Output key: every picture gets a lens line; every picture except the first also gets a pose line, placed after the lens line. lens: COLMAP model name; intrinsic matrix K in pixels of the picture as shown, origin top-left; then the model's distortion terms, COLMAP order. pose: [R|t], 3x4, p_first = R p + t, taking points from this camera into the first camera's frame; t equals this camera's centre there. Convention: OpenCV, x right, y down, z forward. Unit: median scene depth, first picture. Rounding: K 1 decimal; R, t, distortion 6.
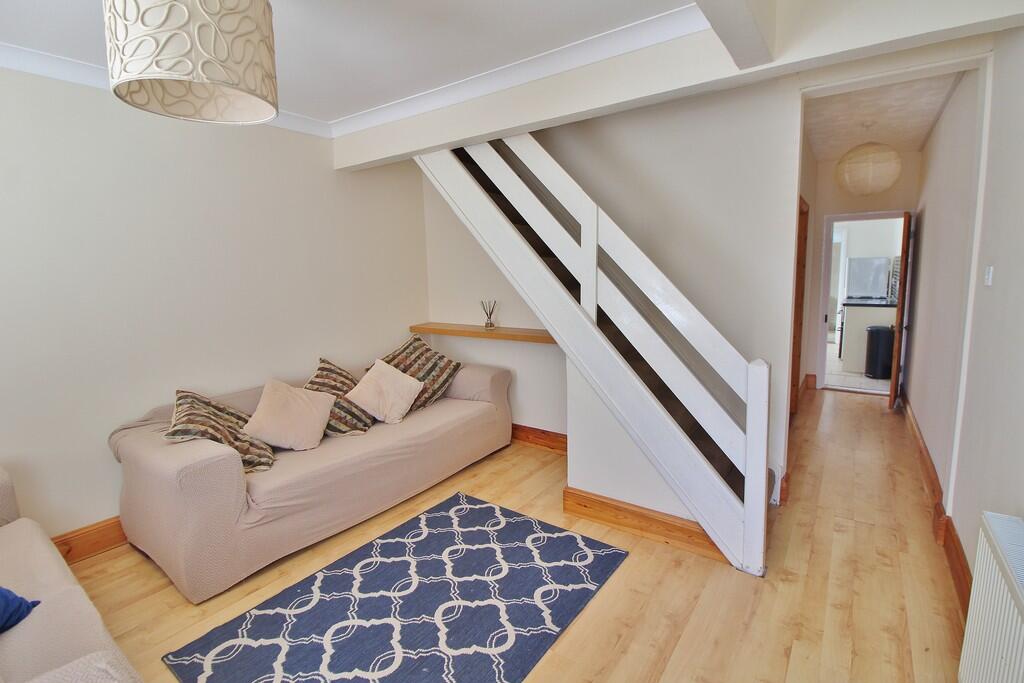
lens RADIAL K [[483.3, 0, 516.5], [0, 483.3, 342.5], [0, 0, 1]] dist [0.005334, 0.000535]
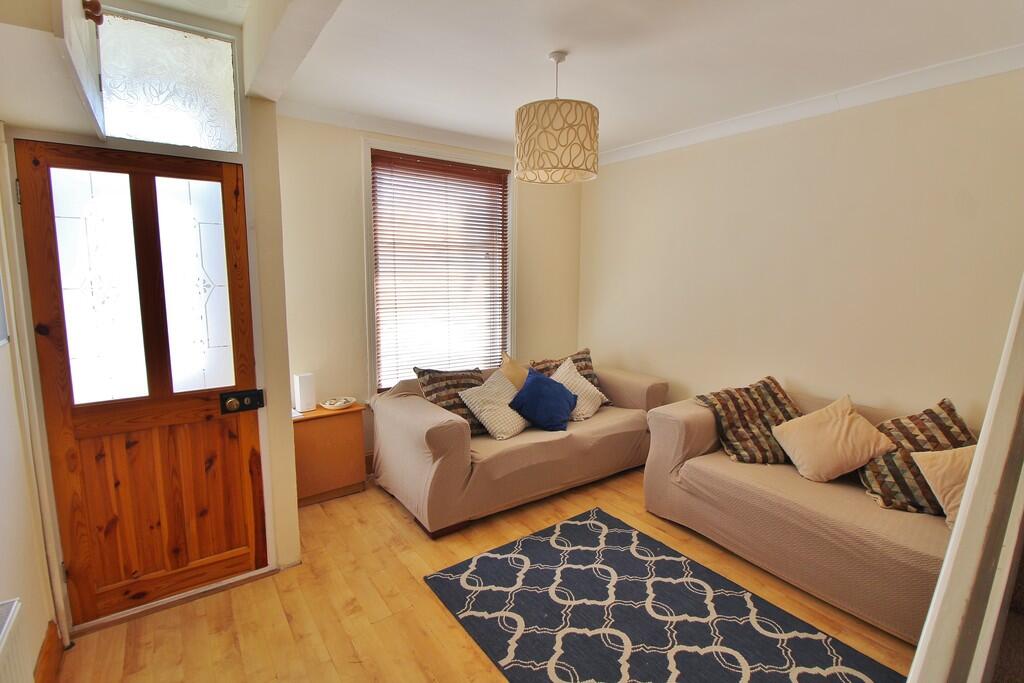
lens RADIAL K [[483.3, 0, 514.2], [0, 483.3, 344.7], [0, 0, 1]] dist [0.005334, 0.000535]
pose [[-0.305238, 0.159806, -0.938771, 0.648126], [-0.151640, 0.965083, 0.213590, -0.147453], [0.940125, 0.207552, -0.270347, 0.877158]]
